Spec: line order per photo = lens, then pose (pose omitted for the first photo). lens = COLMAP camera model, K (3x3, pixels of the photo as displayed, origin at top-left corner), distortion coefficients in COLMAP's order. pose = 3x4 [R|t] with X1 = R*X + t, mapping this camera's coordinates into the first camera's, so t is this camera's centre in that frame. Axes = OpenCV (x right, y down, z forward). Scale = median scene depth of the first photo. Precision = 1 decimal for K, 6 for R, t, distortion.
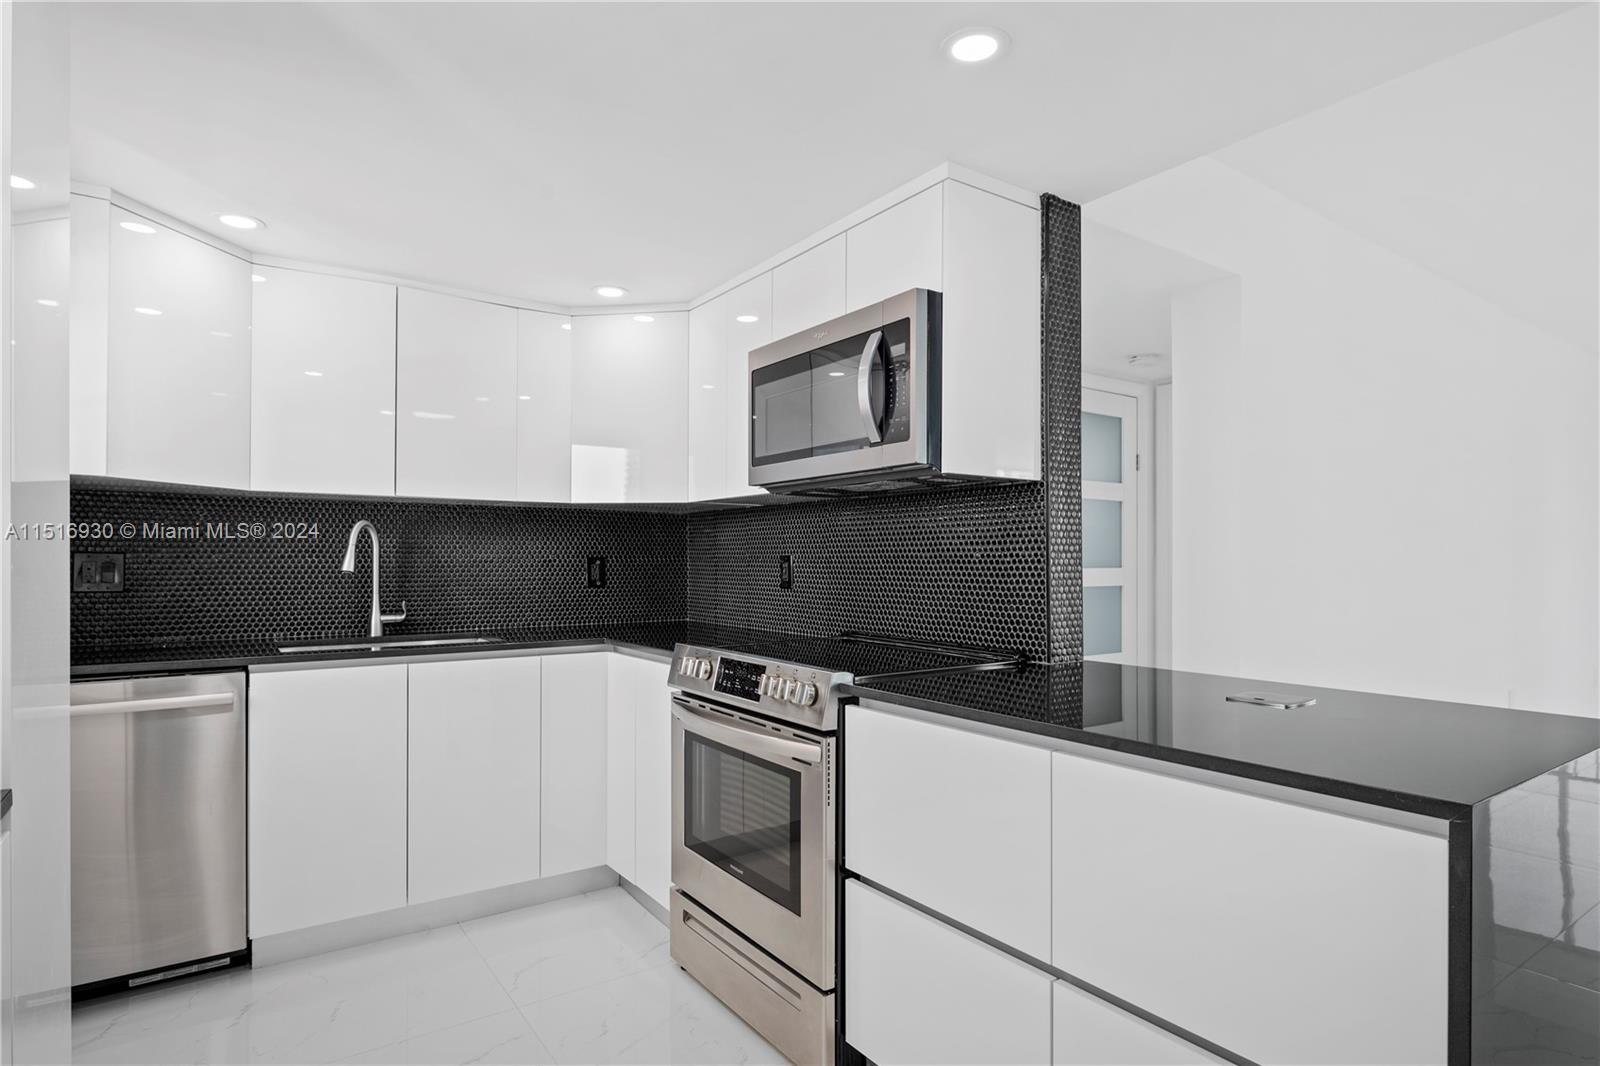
lens RADIAL K [[864.6, 0, 807.9], [0, 864.6, 553.8], [0, 0, 1]] dist [0.001780, -0.000728]
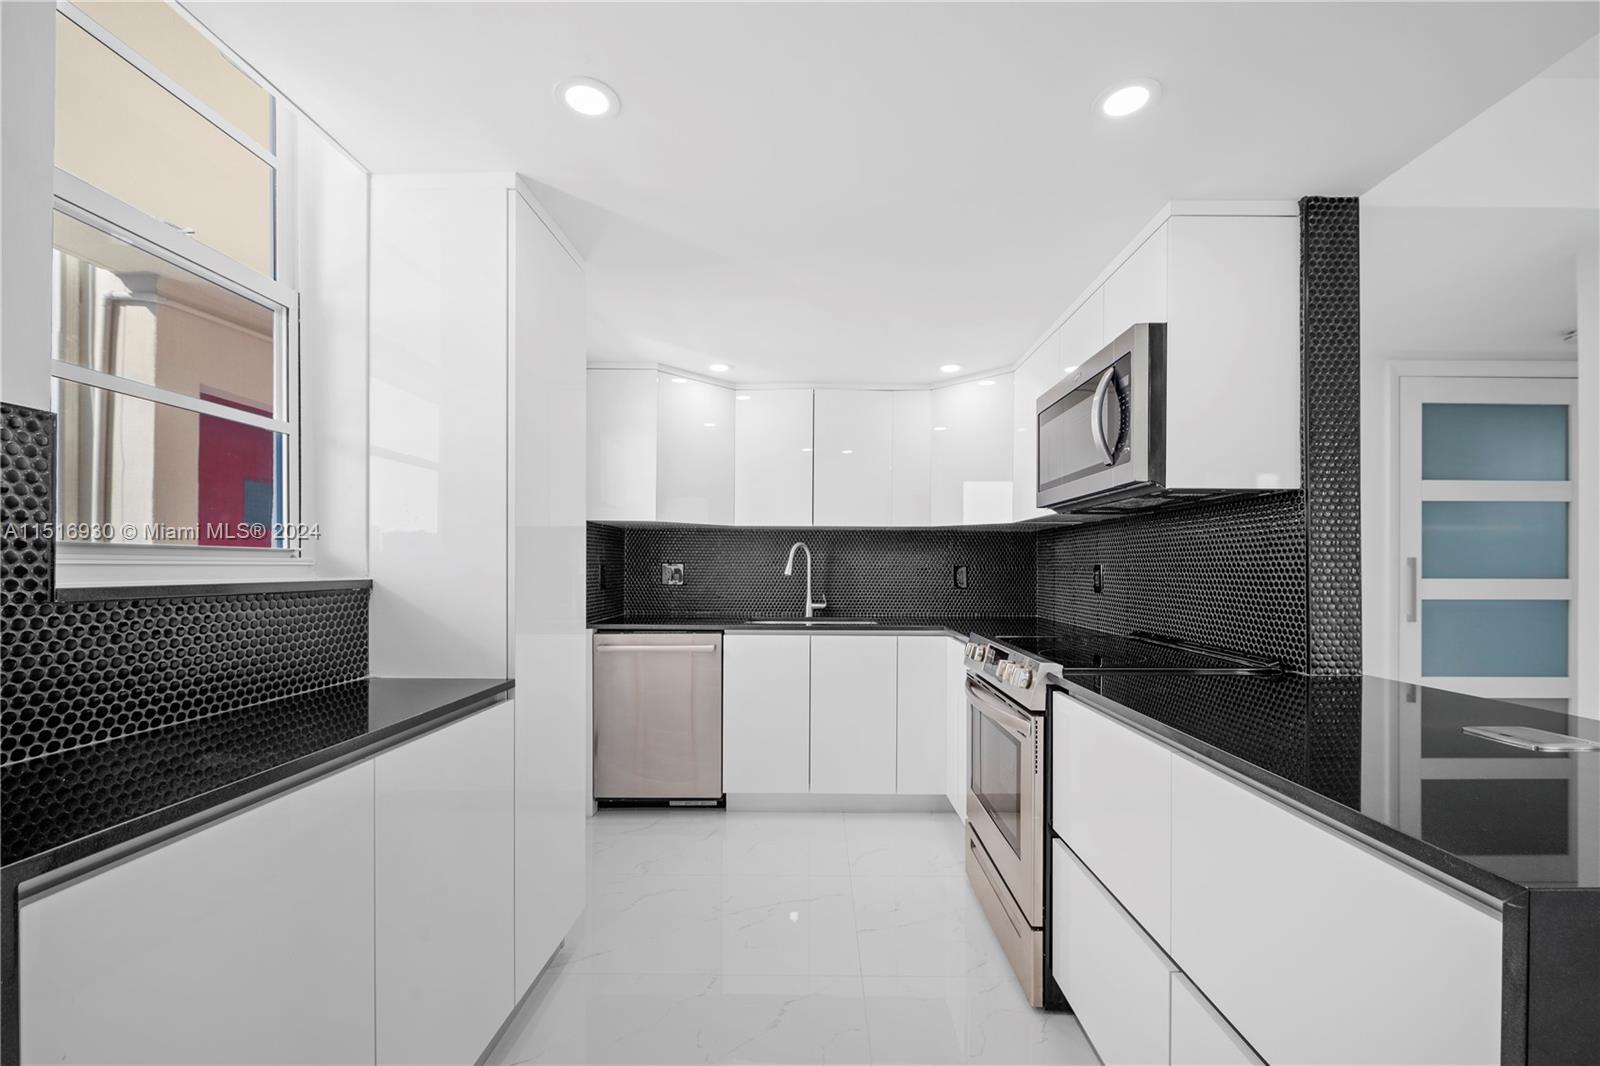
lens RADIAL K [[651.8, 0, 802.2], [0, 651.8, 562.4], [0, 0, 1]] dist [-0.001486, 0.000009]
pose [[0.813192, -0.001868, -0.581992, 0.233361], [0.000488, 0.999997, -0.002528, 0.000965], [0.581995, 0.001772, 0.813190, 0.061680]]
